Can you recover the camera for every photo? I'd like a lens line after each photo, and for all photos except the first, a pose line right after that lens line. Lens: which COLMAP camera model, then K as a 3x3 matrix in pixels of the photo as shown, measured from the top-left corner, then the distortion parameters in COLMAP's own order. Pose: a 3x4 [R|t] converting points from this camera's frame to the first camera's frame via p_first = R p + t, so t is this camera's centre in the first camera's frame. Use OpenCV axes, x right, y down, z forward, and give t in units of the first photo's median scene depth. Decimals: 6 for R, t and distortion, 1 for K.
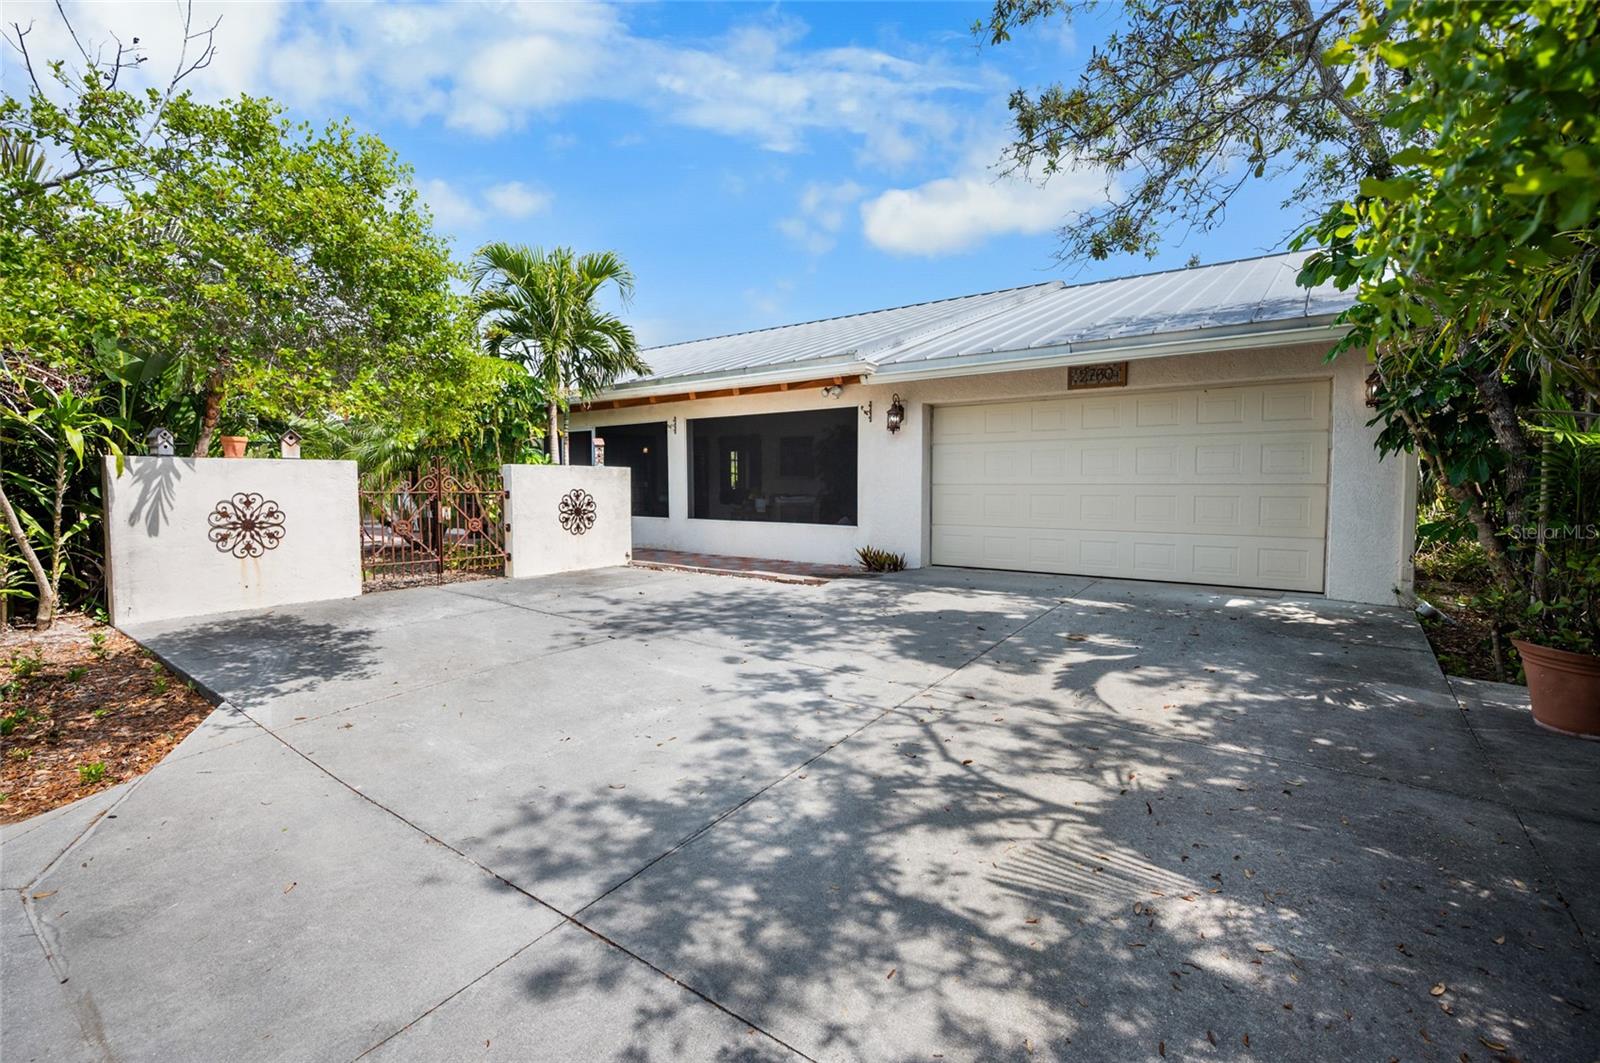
lens RADIAL K [[716.6, 0, 796.6], [0, 716.6, 529.8], [0, 0, 1]] dist [0.000649, -0.000289]
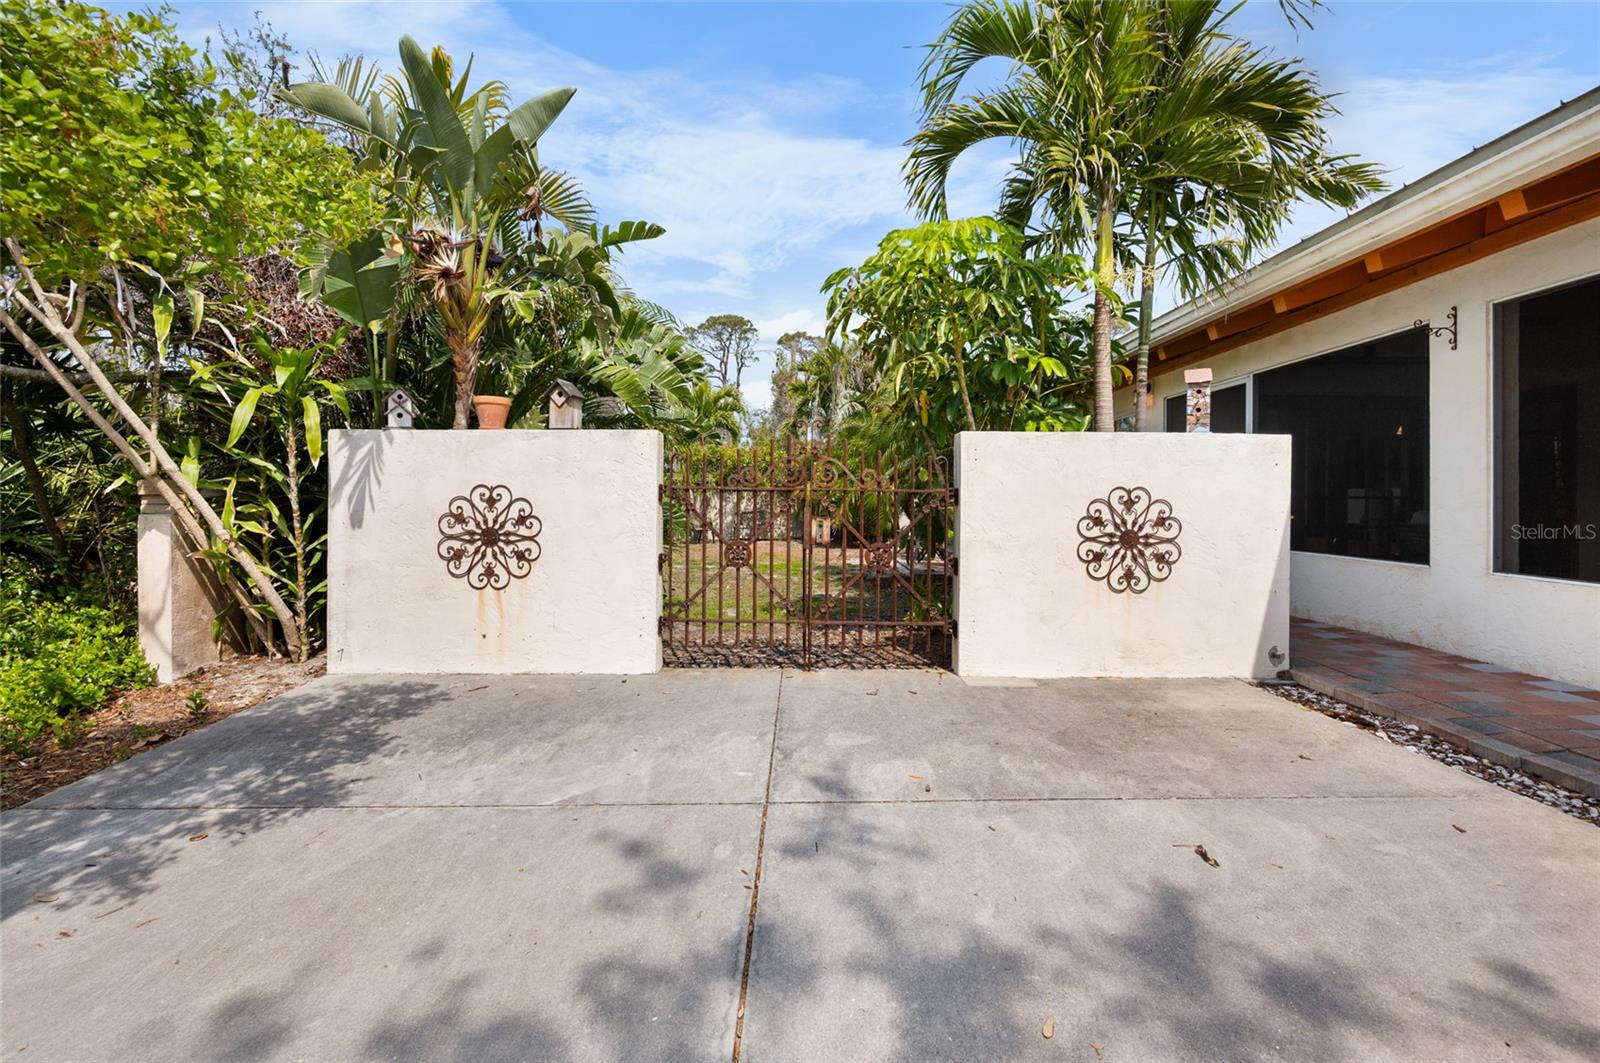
lens RADIAL K [[716.6, 0, 790.8], [0, 716.6, 518.8], [0, 0, 1]] dist [0.000649, -0.000289]
pose [[0.591220, 0.019205, -0.806282, -0.084234], [-0.058654, 0.998093, -0.019235, -0.018471], [0.804375, 0.058664, 0.591219, 0.614058]]
